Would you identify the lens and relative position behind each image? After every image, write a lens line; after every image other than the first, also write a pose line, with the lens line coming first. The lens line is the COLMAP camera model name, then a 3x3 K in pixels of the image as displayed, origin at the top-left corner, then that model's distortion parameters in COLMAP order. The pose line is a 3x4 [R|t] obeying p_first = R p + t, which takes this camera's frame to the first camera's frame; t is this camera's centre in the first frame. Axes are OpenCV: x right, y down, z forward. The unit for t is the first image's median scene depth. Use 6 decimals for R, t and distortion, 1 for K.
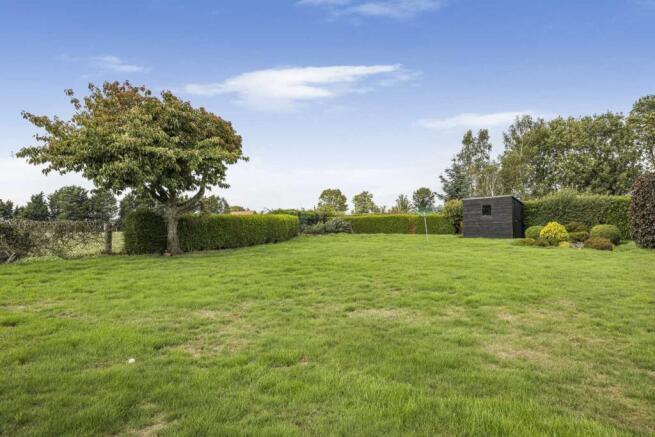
lens RADIAL K [[452.9, 0, 327.1], [0, 452.9, 215.8], [0, 0, 1]] dist [0.011403, 0.001240]
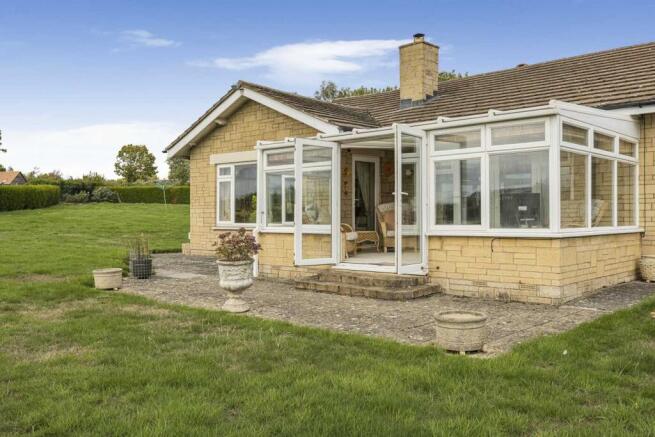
lens RADIAL K [[627.7, 0, 328.1], [0, 627.7, 220.3], [0, 0, 1]] dist [-0.010165, 0.000000]
pose [[0.956384, 0.005212, 0.292067, 0.088190], [-0.022912, 0.998099, 0.057214, -0.013545], [-0.291214, -0.061410, 0.954685, -0.475483]]
